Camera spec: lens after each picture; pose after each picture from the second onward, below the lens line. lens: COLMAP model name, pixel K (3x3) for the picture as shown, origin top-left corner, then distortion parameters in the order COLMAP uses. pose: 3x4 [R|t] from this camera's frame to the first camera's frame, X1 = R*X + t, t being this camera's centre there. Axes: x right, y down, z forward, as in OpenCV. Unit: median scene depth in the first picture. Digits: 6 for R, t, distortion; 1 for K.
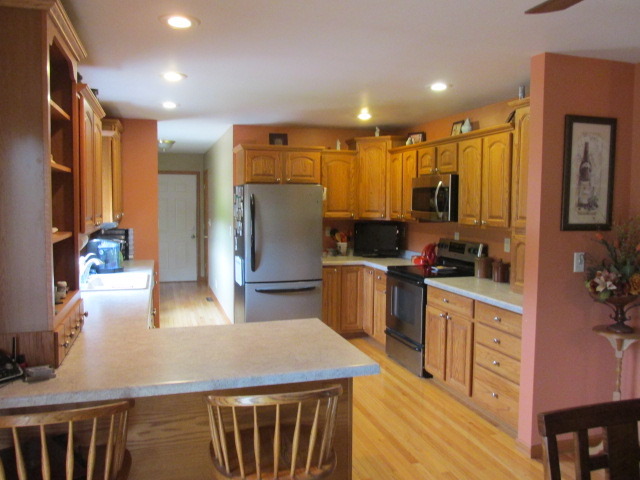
lens RADIAL K [[532.1, 0, 324.6], [0, 532.1, 239.8], [0, 0, 1]] dist [-0.004150, -0.011324]
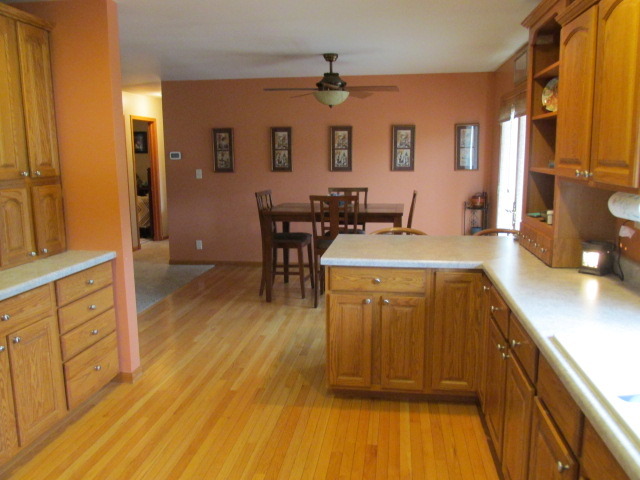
lens RADIAL K [[532.1, 0, 324.6], [0, 532.1, 239.8], [0, 0, 1]] dist [-0.004150, -0.011324]
pose [[-0.901090, -0.068001, 0.428266, -0.380155], [0.034057, 0.973479, 0.226228, -0.099043], [-0.432292, 0.218437, -0.874876, 1.568571]]
